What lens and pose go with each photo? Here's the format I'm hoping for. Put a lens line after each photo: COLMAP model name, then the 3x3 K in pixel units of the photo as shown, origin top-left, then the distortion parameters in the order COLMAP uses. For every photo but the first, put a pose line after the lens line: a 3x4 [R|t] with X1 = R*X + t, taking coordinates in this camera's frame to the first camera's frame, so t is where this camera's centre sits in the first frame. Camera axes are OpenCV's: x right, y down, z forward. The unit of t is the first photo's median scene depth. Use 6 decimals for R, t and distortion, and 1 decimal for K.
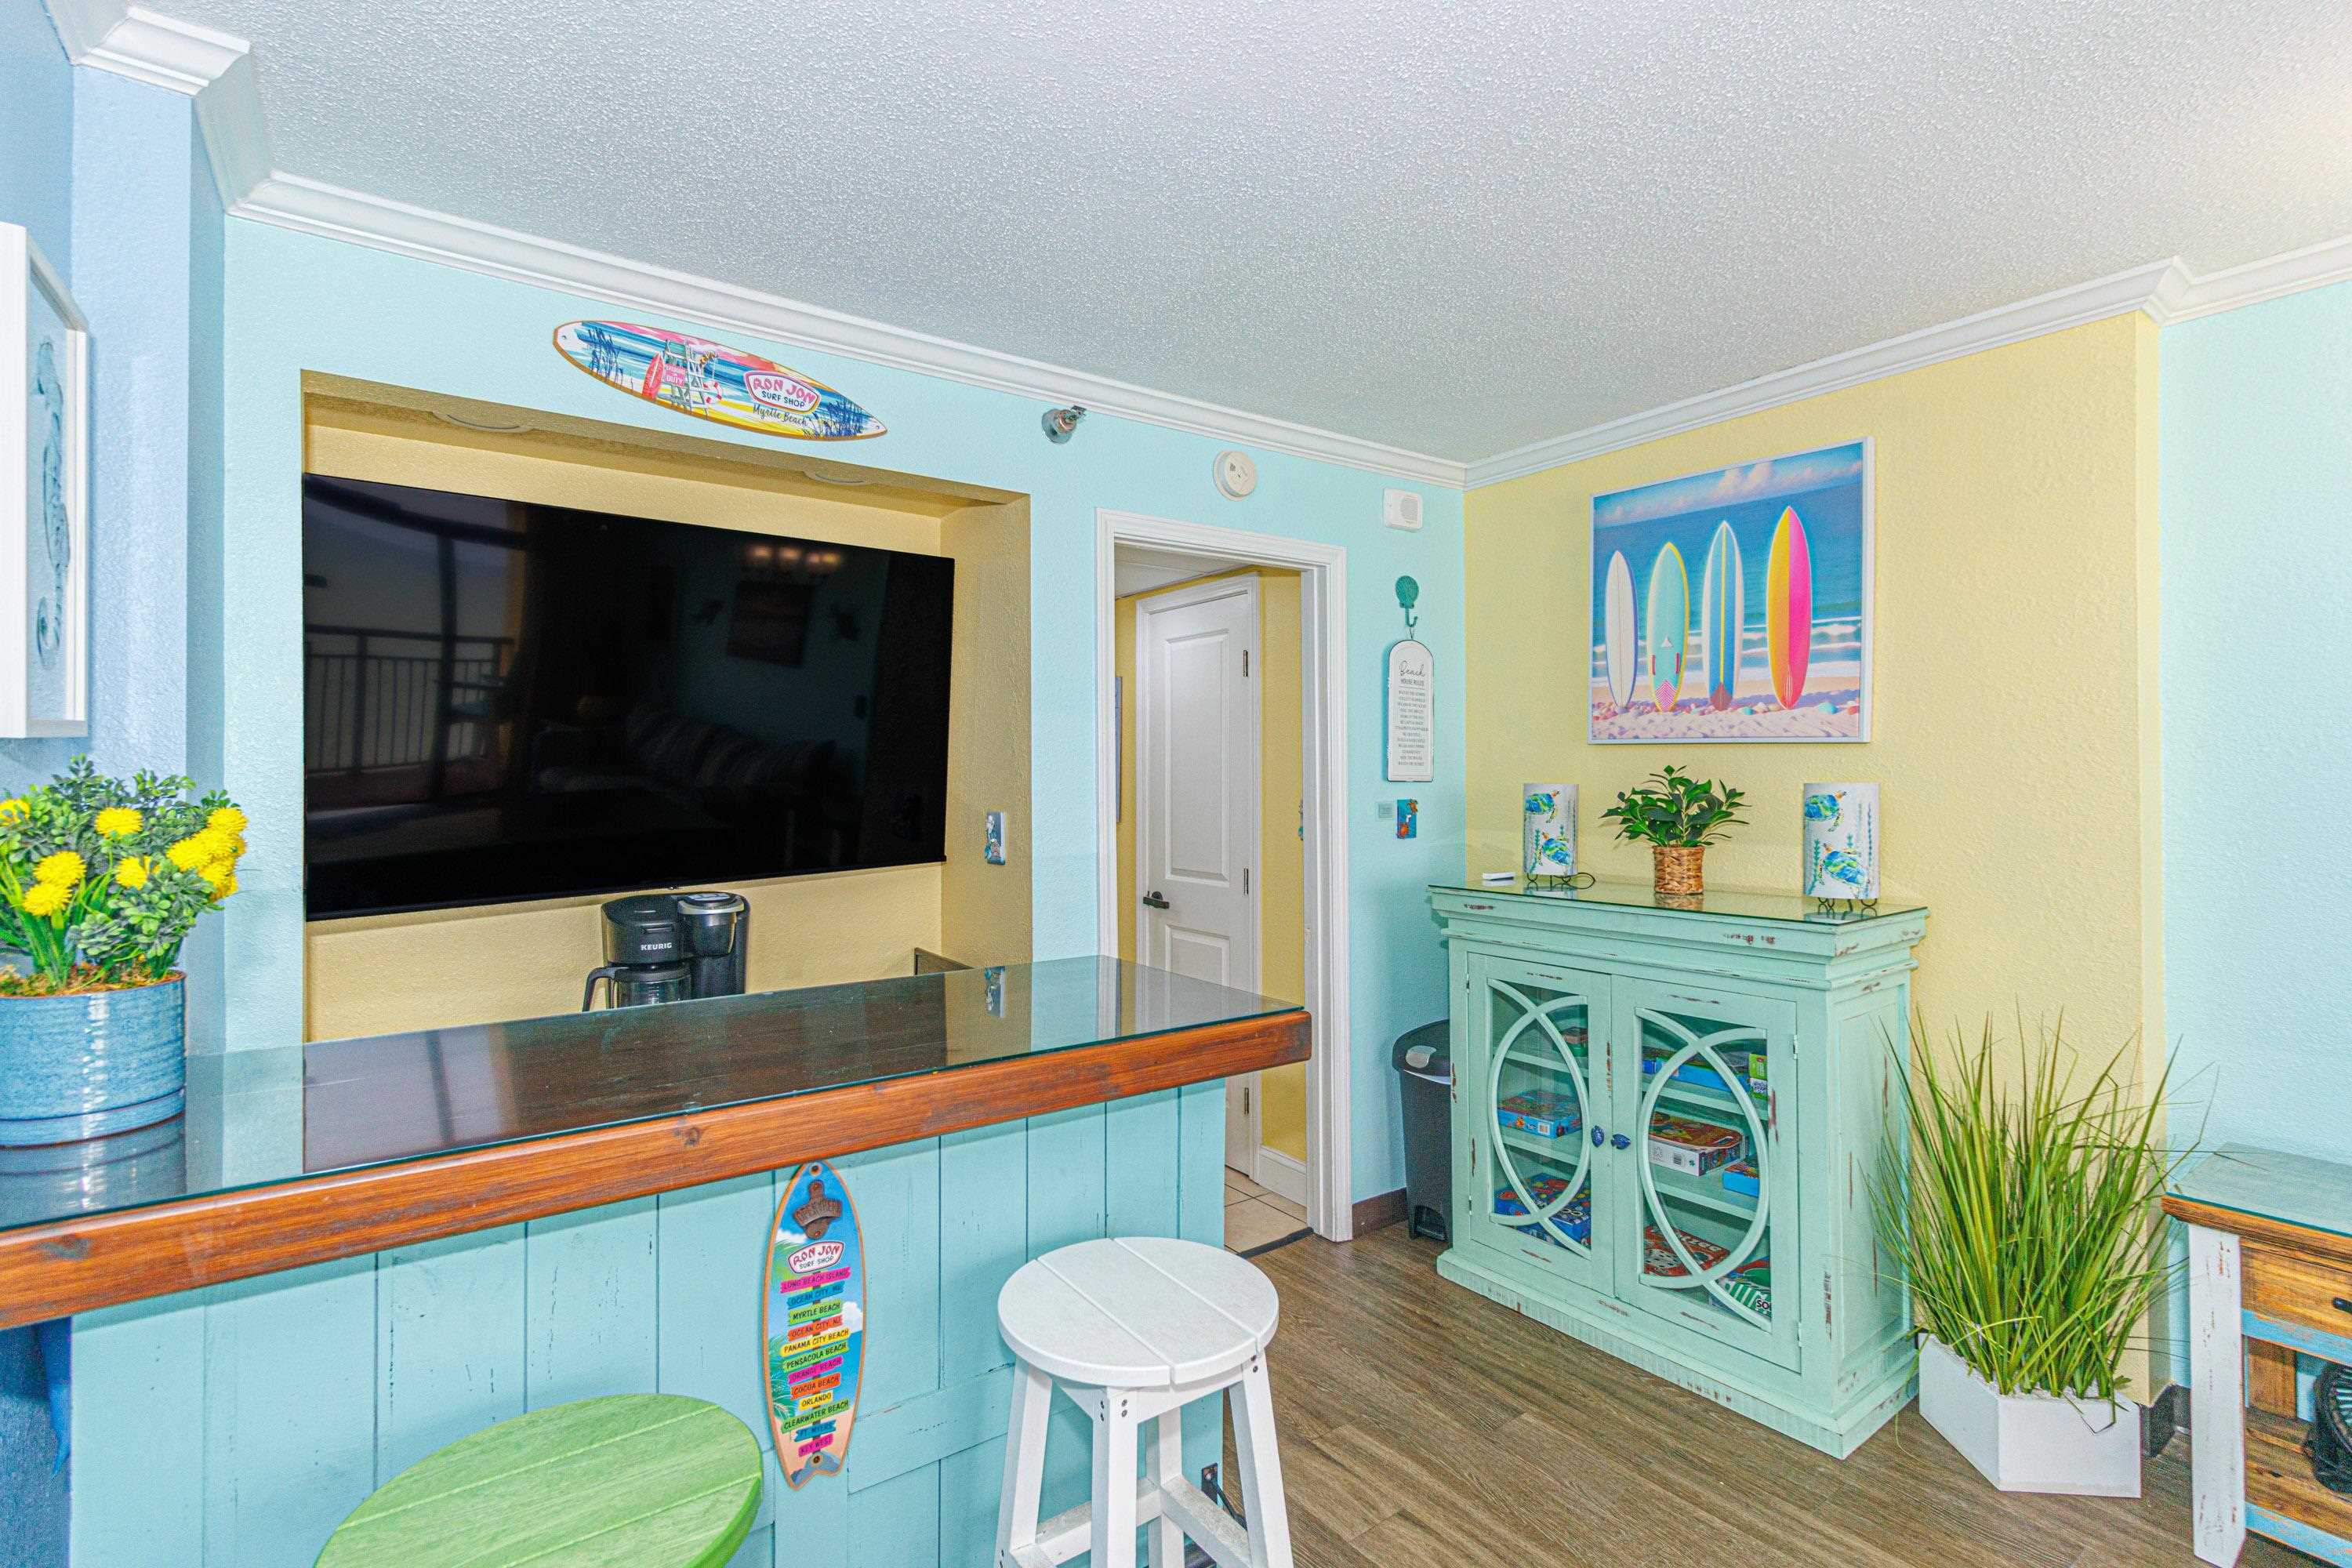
lens RADIAL K [[1087.0, 0, 1165.1], [0, 1087.0, 774.4], [0, 0, 1]] dist [0.000559, 0.000216]
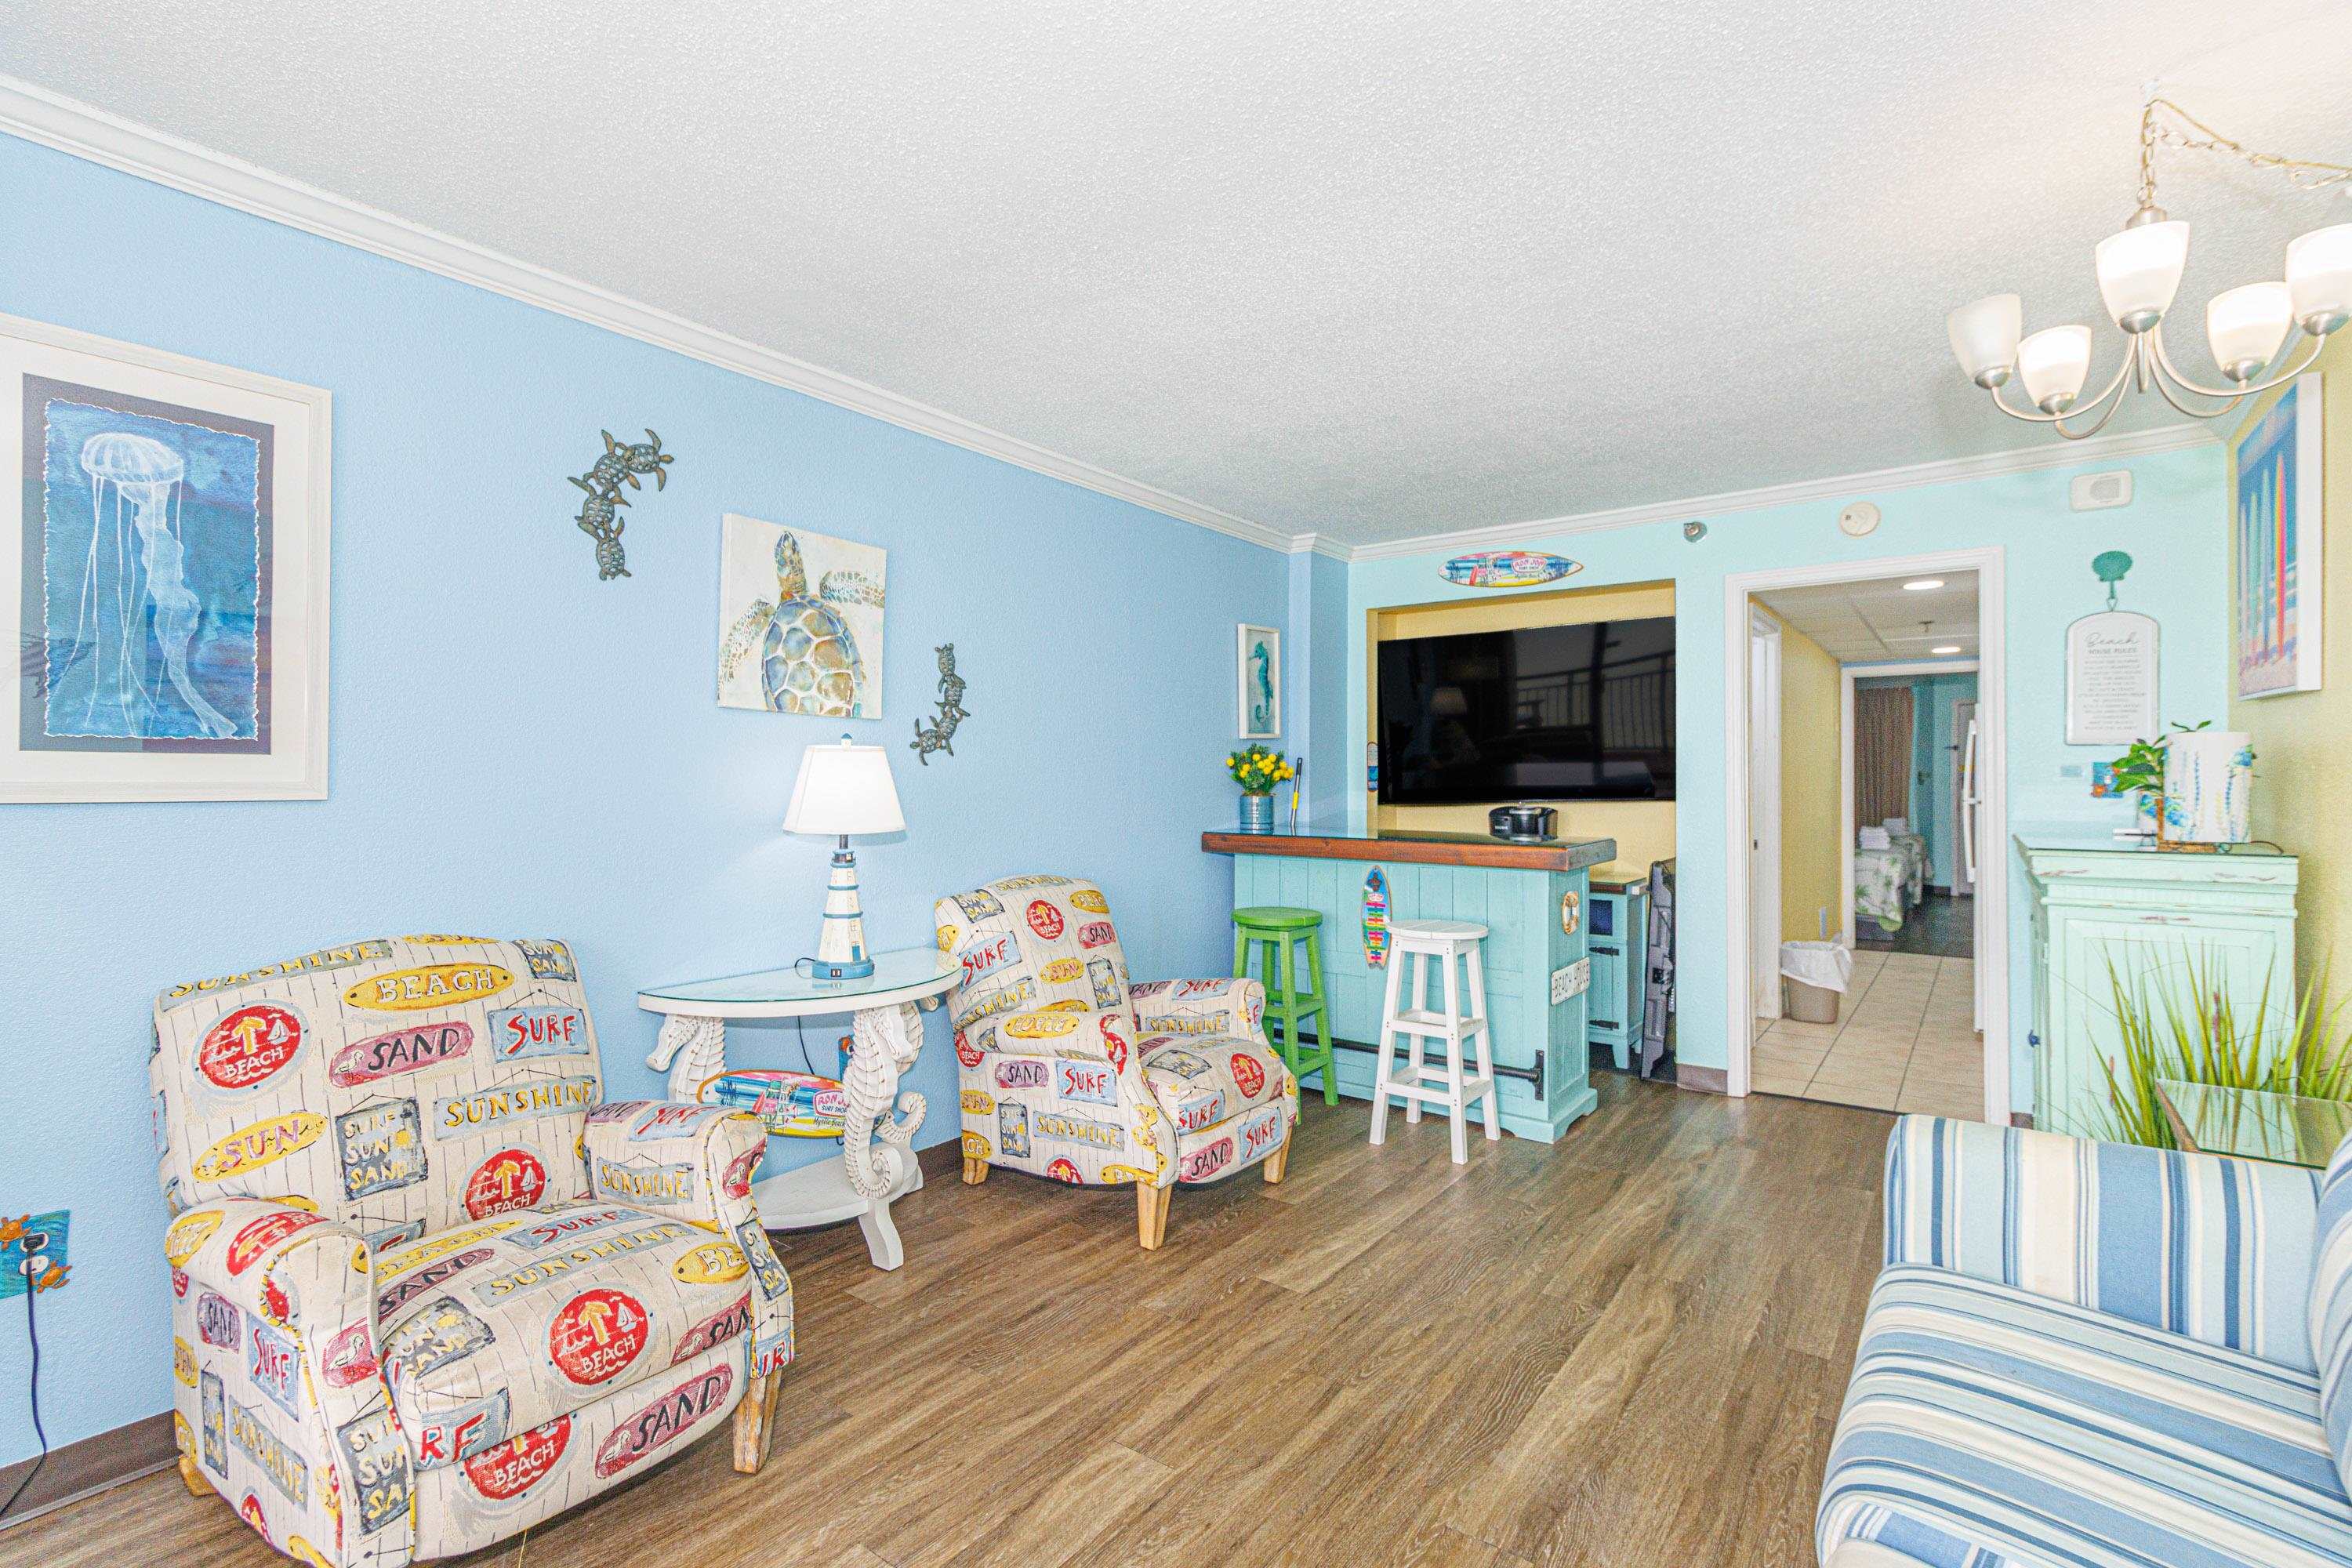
lens RADIAL K [[1084.0, 0, 1161.5], [0, 1084.0, 774.1], [0, 0, 1]] dist [0.004000, 0.000209]
pose [[0.292938, 0.001692, -0.956130, 1.285005], [0.000643, 0.999998, 0.001967, 0.043216], [0.956131, -0.001191, 0.292937, -0.259159]]
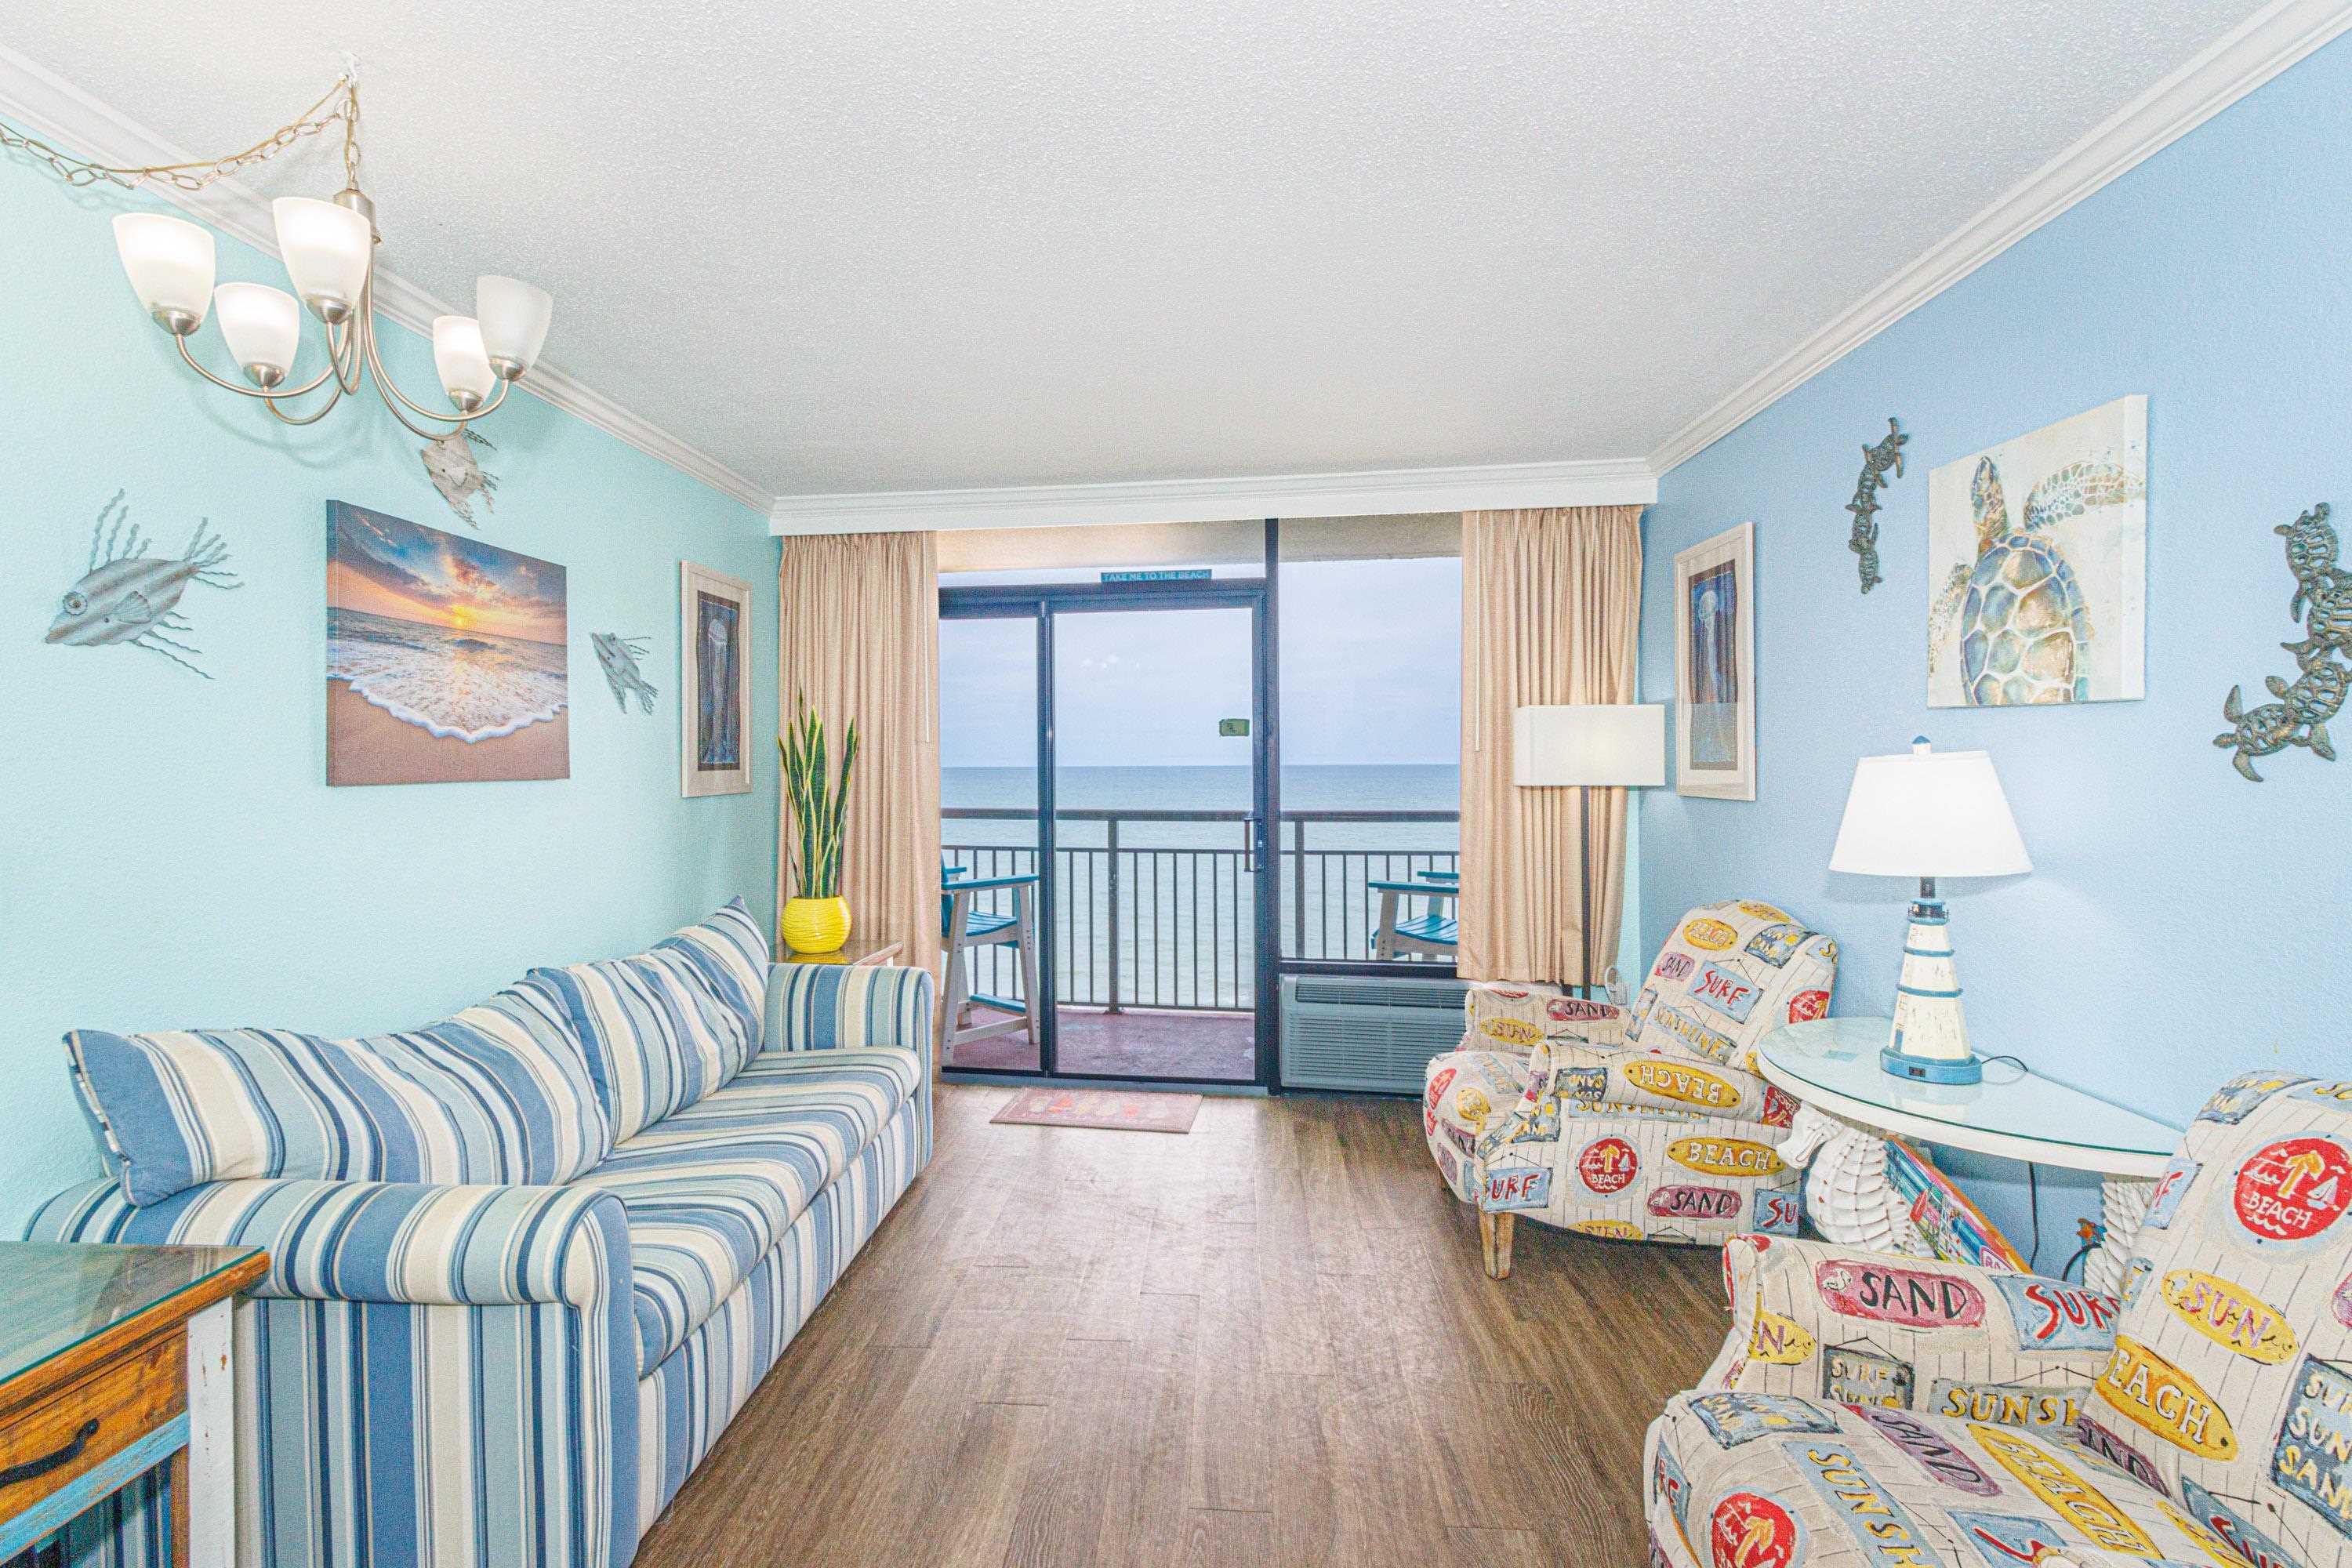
lens RADIAL K [[1084.0, 0, 1161.5], [0, 1084.0, 774.1], [0, 0, 1]] dist [0.004000, 0.000209]
pose [[-0.775285, 0.000792, 0.631611, 0.040955], [0.005269, 0.999973, 0.005213, 0.024076], [-0.631590, 0.007369, -0.775268, 0.739296]]
